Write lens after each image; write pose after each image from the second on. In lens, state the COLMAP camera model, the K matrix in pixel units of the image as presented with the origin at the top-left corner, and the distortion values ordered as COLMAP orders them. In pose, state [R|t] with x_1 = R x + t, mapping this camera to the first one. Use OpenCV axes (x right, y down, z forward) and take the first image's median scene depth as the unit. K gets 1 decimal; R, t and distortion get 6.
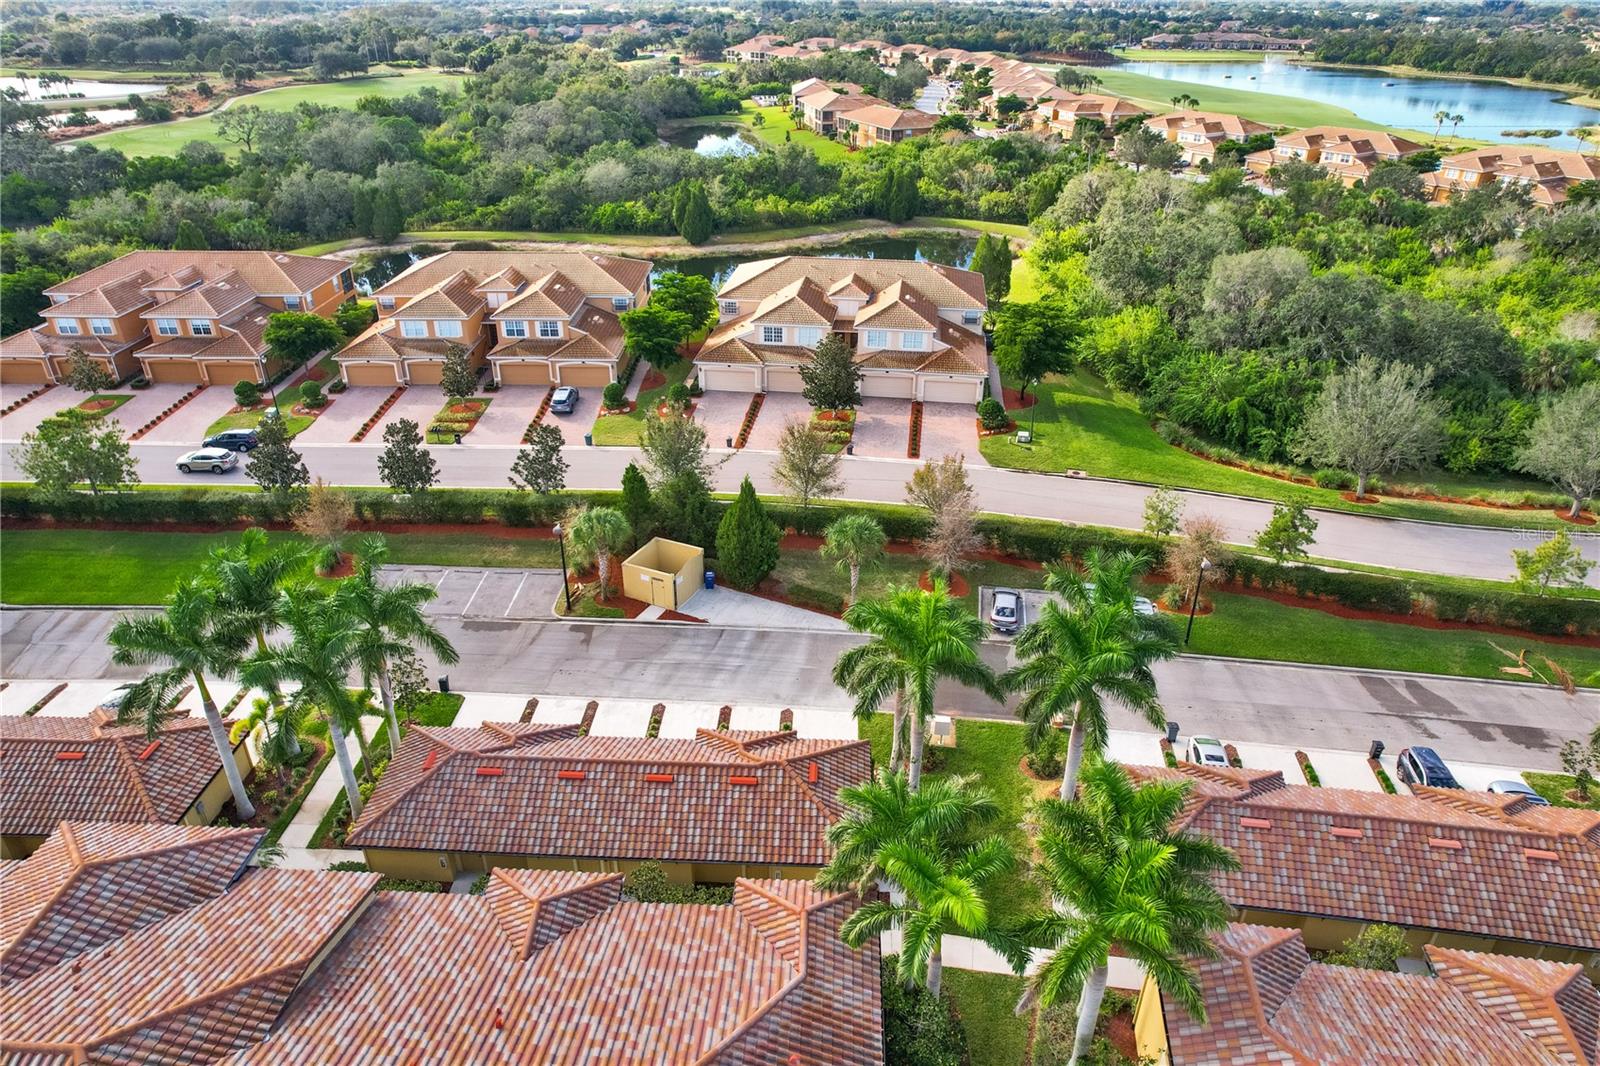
lens RADIAL K [[1020.0, 0, 805.3], [0, 1020.0, 534.7], [0, 0, 1]] dist [-0.077896, 0.070087]
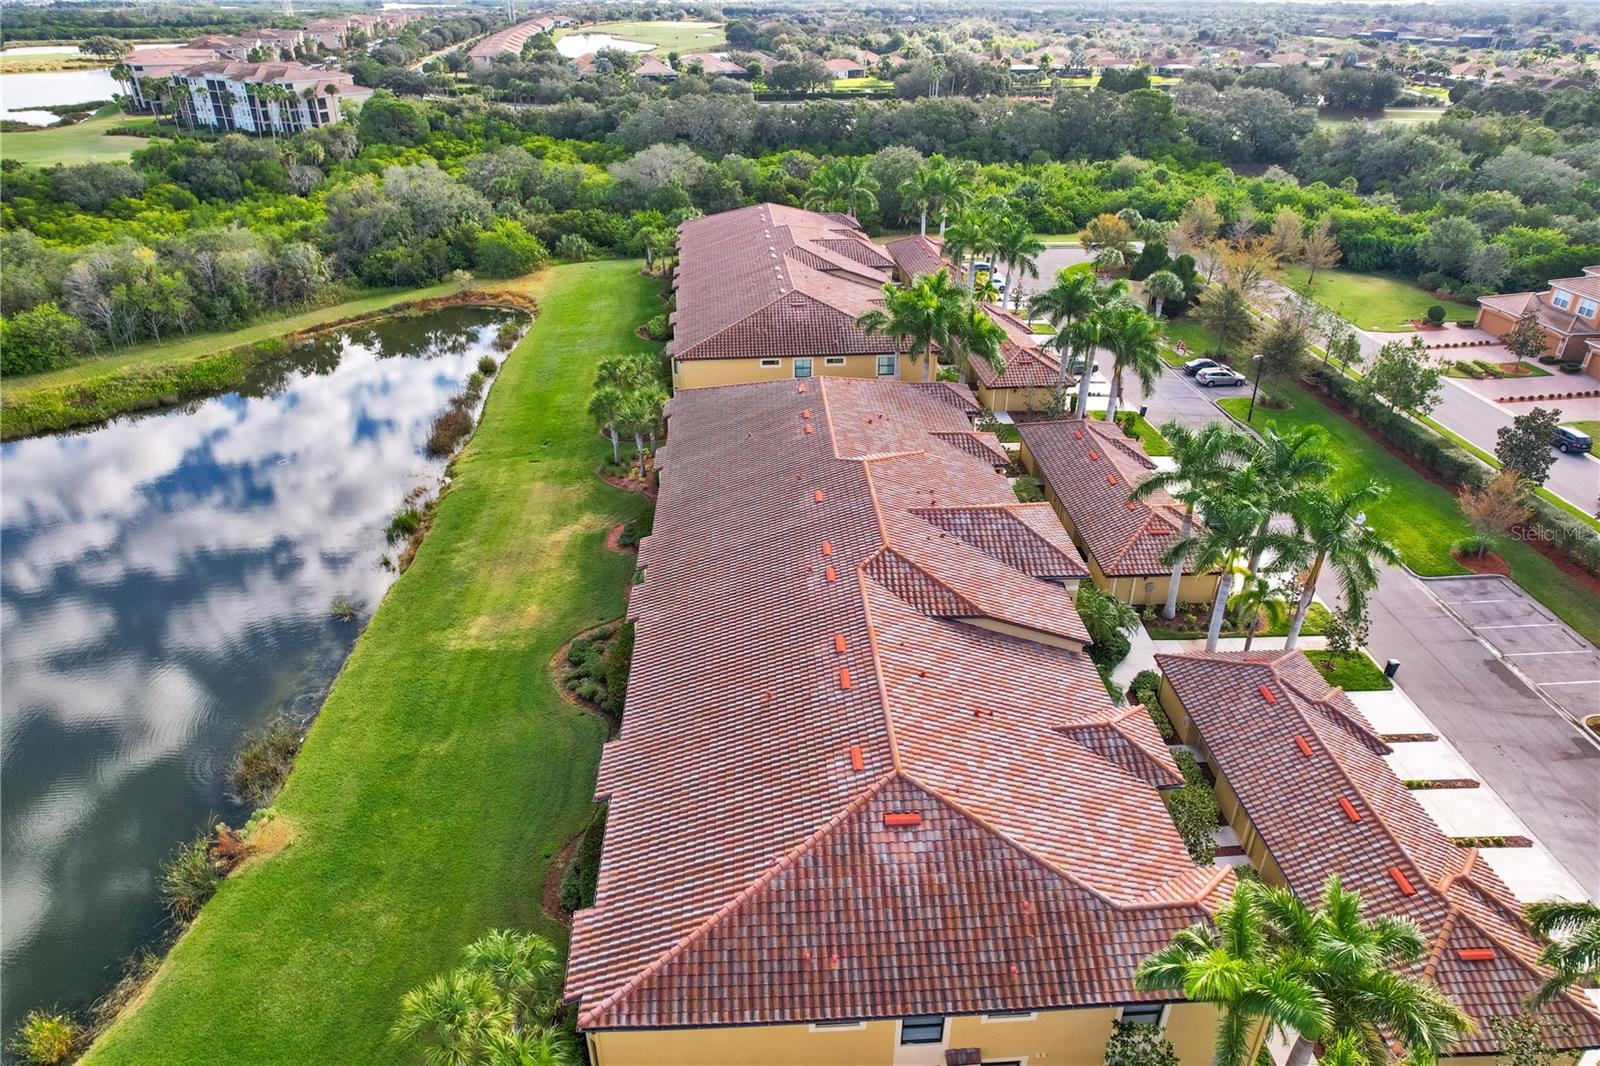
lens RADIAL K [[1020.0, 0, 805.3], [0, 1020.0, 534.7], [0, 0, 1]] dist [-0.077896, 0.070087]
pose [[0.097267, 0.477118, -0.873440, 0.225644], [-0.482553, 0.790155, 0.377885, -0.029060], [0.870449, 0.384725, 0.307091, 0.091965]]
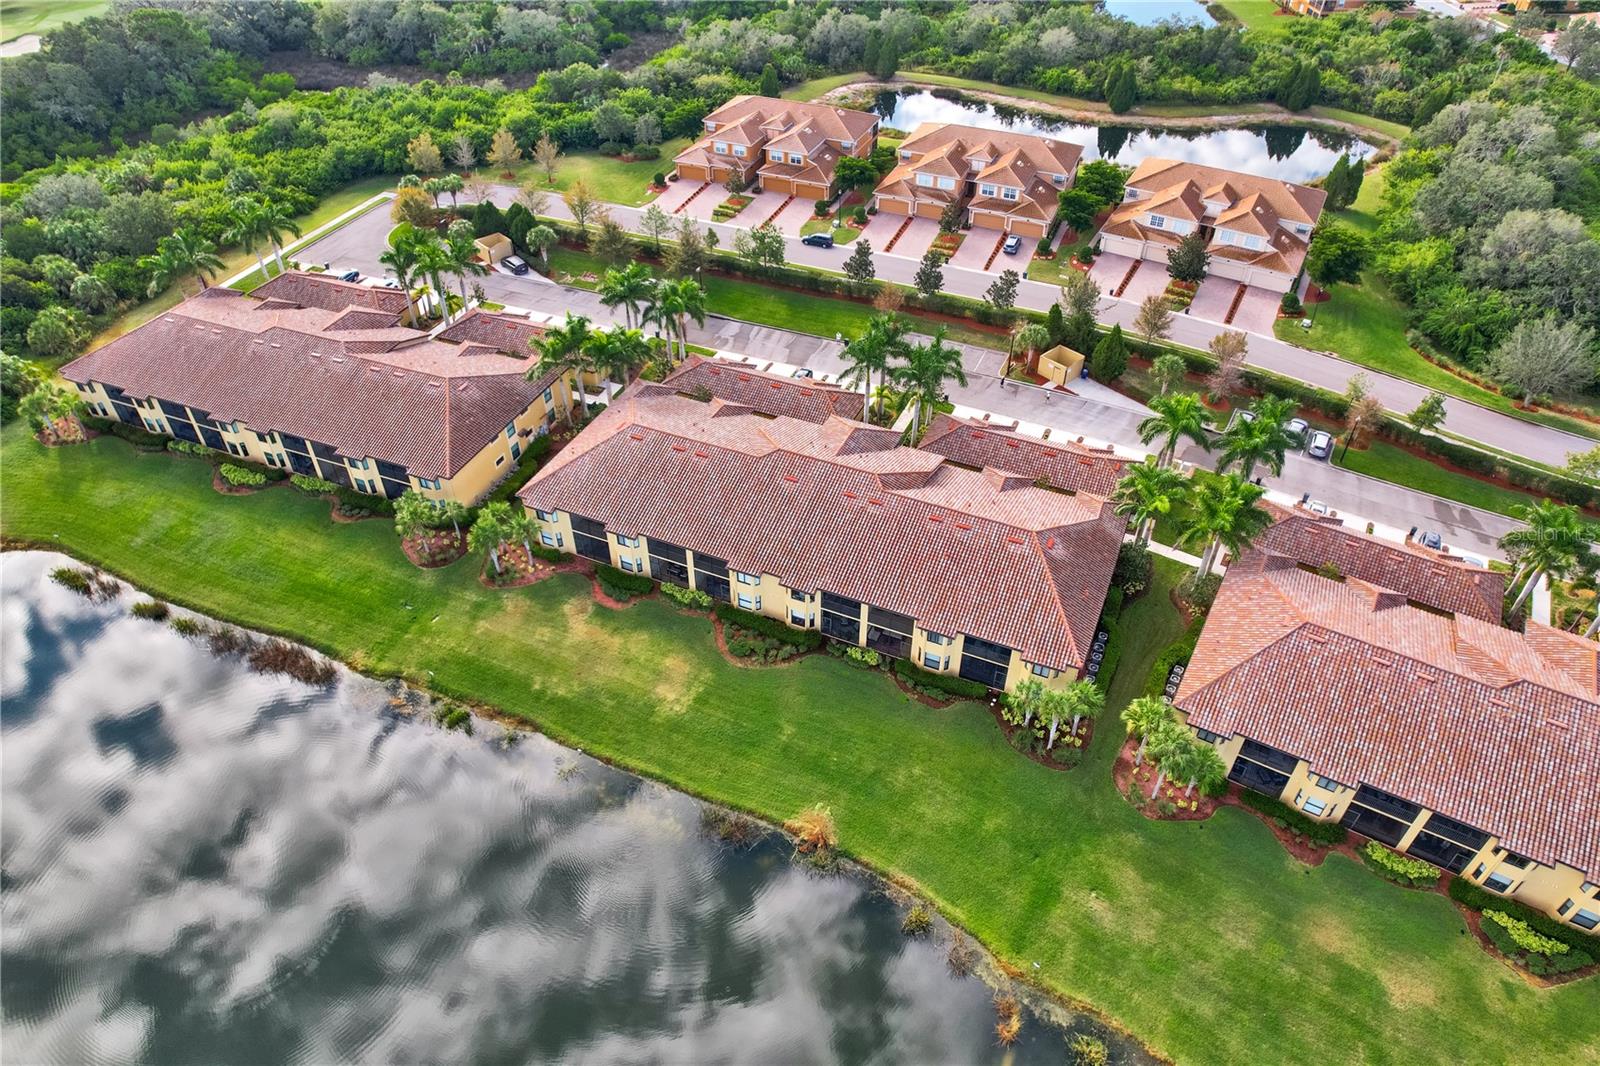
lens RADIAL K [[1020.0, 0, 805.3], [0, 1020.0, 534.7], [0, 0, 1]] dist [-0.077896, 0.070087]
pose [[0.928842, 0.239492, -0.282659, 0.016806], [-0.175128, 0.956172, 0.234661, -0.012994], [0.326470, -0.168461, 0.930074, -0.633765]]
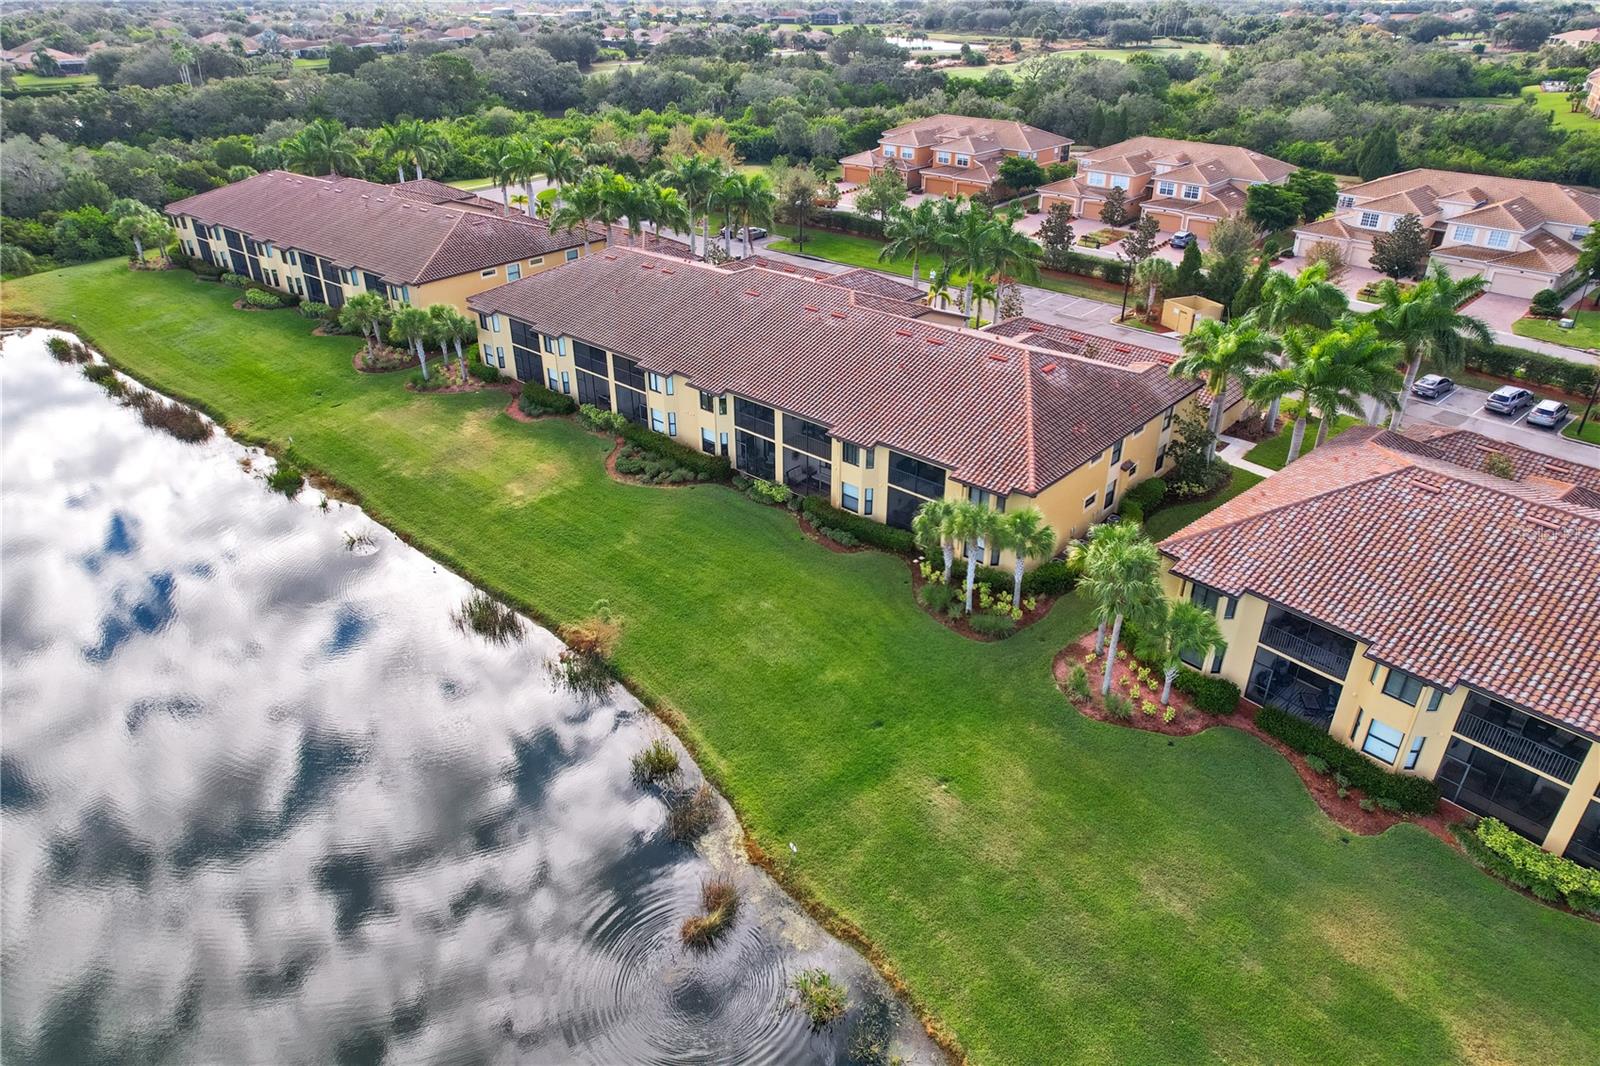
lens RADIAL K [[1020.0, 0, 805.3], [0, 1020.0, 534.7], [0, 0, 1]] dist [-0.077896, 0.070087]
pose [[0.769319, 0.309571, -0.558851, 0.234712], [-0.307342, 0.946218, 0.101061, 0.247808], [0.560080, 0.094010, 0.823087, -0.325903]]
